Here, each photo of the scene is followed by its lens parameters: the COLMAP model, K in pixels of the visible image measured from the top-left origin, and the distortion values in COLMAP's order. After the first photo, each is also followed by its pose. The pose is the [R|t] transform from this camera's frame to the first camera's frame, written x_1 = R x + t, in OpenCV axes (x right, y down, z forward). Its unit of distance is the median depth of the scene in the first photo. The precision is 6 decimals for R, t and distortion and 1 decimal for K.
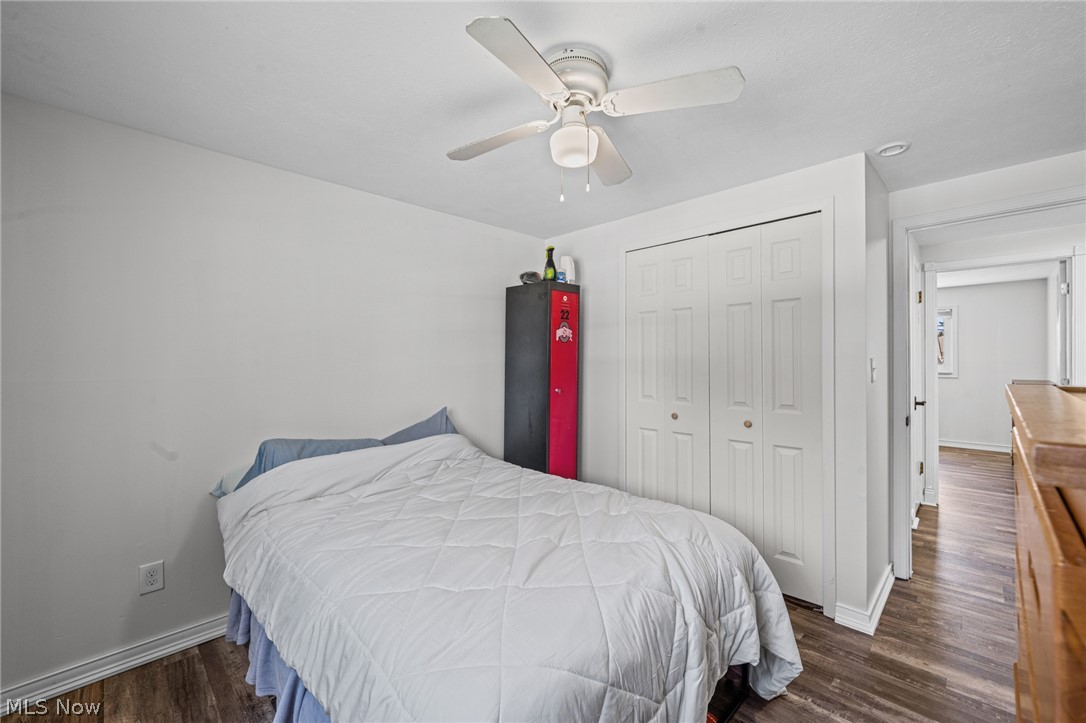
lens RADIAL K [[443.0, 0, 548.5], [0, 443.0, 359.2], [0, 0, 1]] dist [-0.000833, 0.000100]
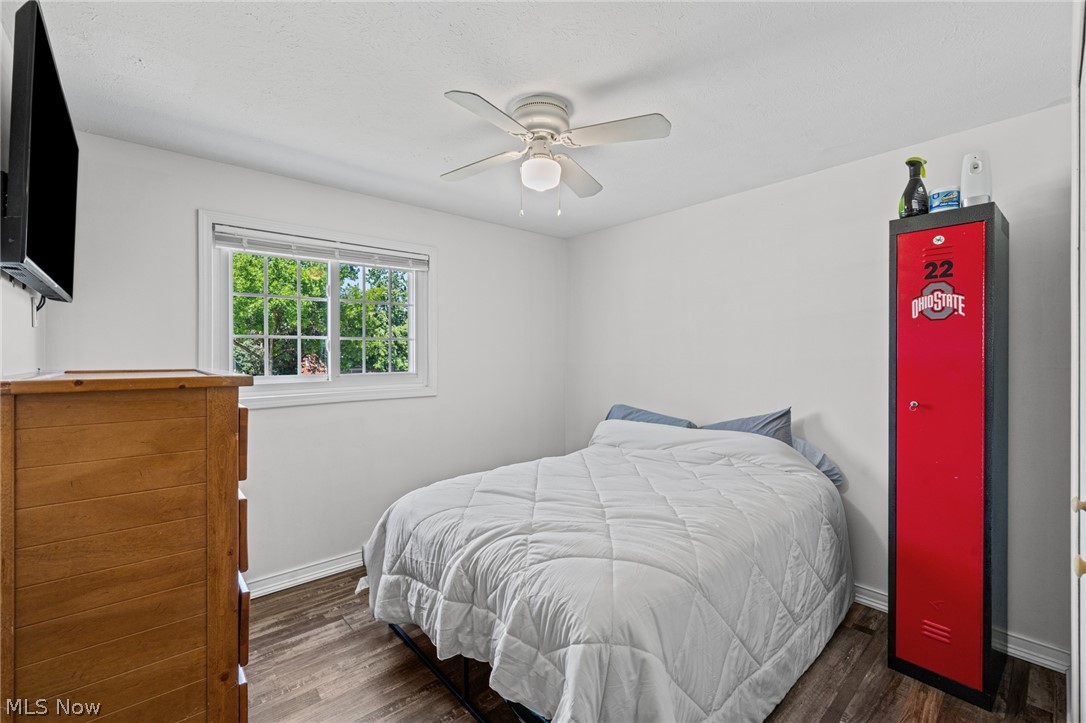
lens RADIAL K [[443.0, 0, 548.5], [0, 443.0, 359.2], [0, 0, 1]] dist [-0.000833, 0.000100]
pose [[-0.034710, 0.012424, -0.999320, 0.607347], [-0.002349, 0.999919, 0.012513, 0.004989], [0.999395, 0.002782, -0.034678, 0.539309]]
